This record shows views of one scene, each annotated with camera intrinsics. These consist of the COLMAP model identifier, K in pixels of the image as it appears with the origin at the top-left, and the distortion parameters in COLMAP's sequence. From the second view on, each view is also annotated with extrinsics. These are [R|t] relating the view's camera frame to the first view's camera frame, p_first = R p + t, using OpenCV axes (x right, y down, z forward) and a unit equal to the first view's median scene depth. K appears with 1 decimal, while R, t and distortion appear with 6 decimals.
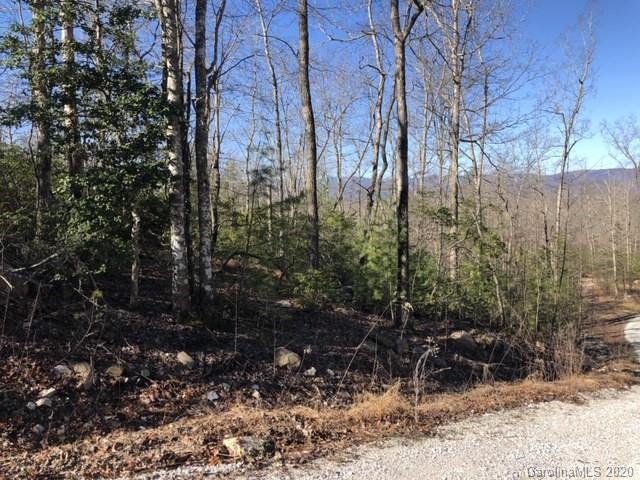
lens RADIAL K [[533.4, 0, 320.5], [0, 533.4, 228.1], [0, 0, 1]] dist [0.025857, -0.001363]
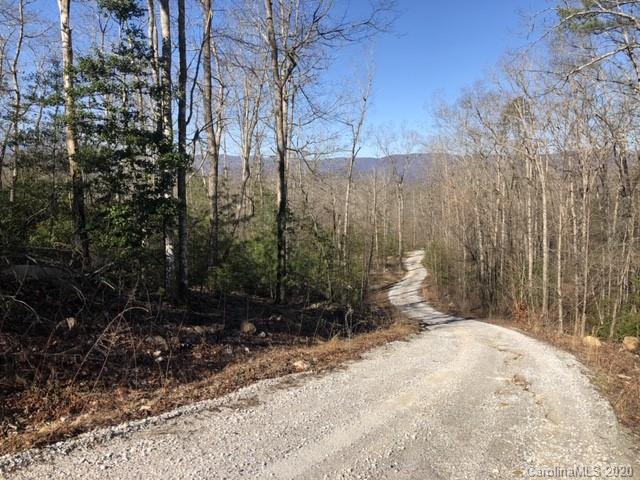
lens RADIAL K [[505.3, 0, 320.0], [0, 505.3, 240.0], [0, 0, 1]] dist [0.068333, -0.082481]
pose [[0.923679, -0.014899, 0.382878, -0.243862], [-0.005844, 0.998580, 0.052955, -0.041742], [-0.383123, -0.051151, 0.922280, -0.209607]]
